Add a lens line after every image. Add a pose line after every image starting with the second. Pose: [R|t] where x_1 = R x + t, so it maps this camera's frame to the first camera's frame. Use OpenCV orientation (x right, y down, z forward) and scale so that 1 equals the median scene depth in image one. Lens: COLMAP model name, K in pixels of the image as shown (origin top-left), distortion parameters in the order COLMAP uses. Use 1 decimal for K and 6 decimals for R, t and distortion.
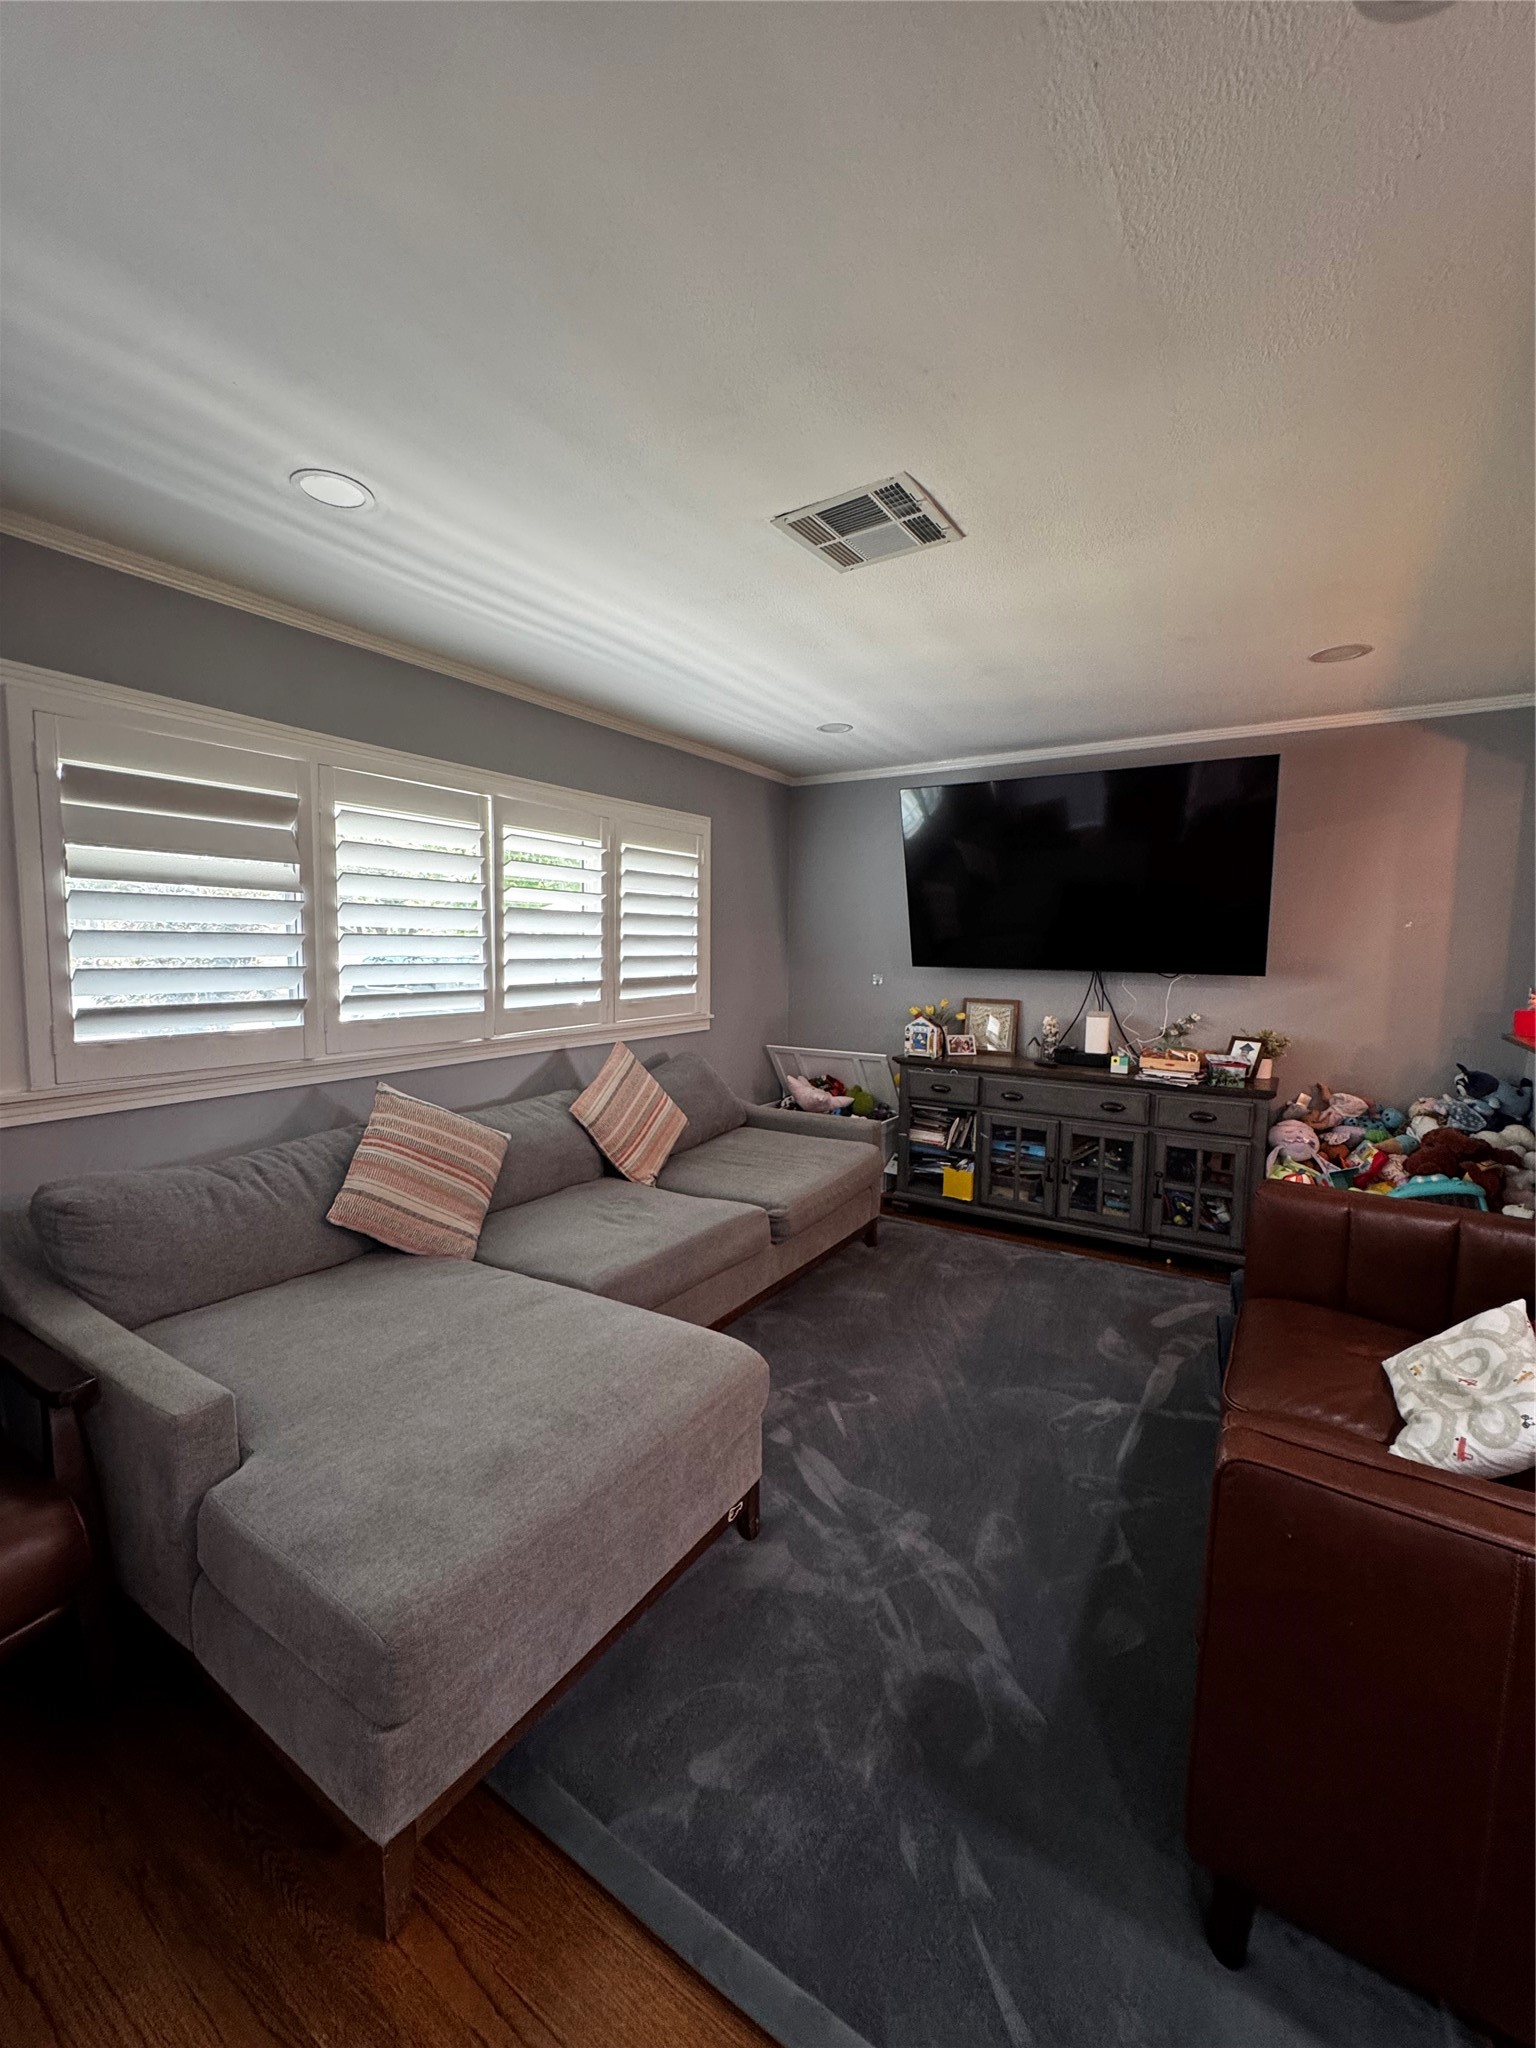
lens RADIAL K [[821.3, 0, 772.4], [0, 821.3, 1027.8], [0, 0, 1]] dist [-0.001254, 0.000439]
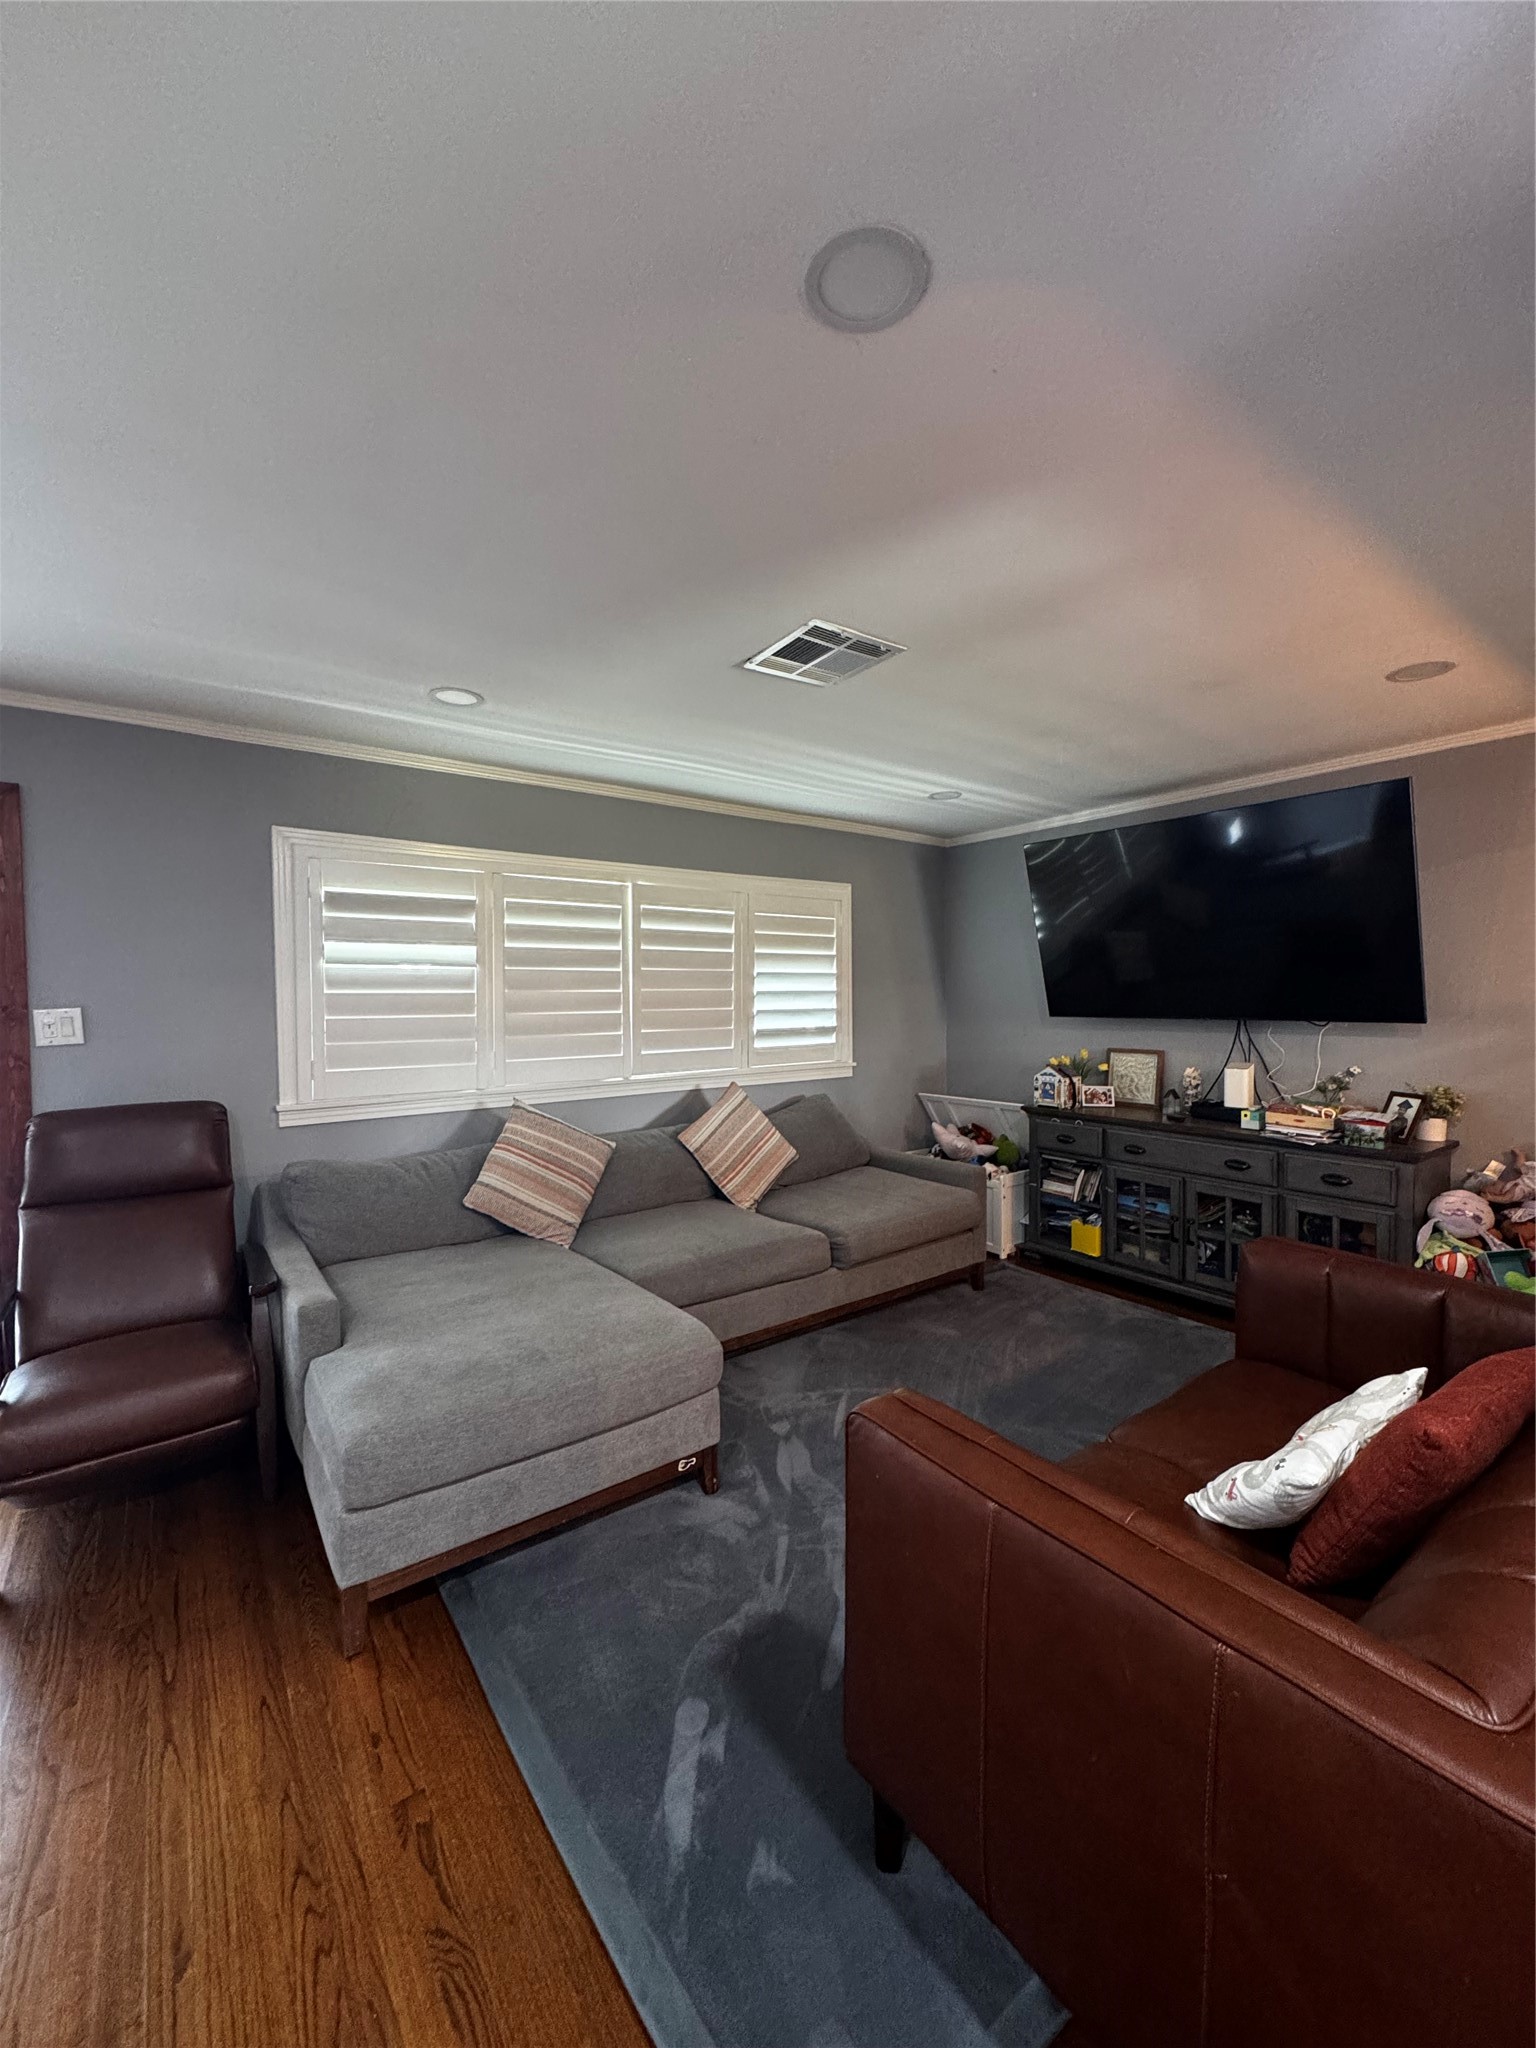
lens RADIAL K [[821.3, 0, 766.9], [0, 821.3, 1016.6], [0, 0, 1]] dist [-0.001254, 0.000439]
pose [[0.933598, -0.008778, -0.358214, 0.257574], [-0.019939, 0.996878, -0.076394, 0.011079], [0.357767, 0.078463, 0.930509, -0.070446]]
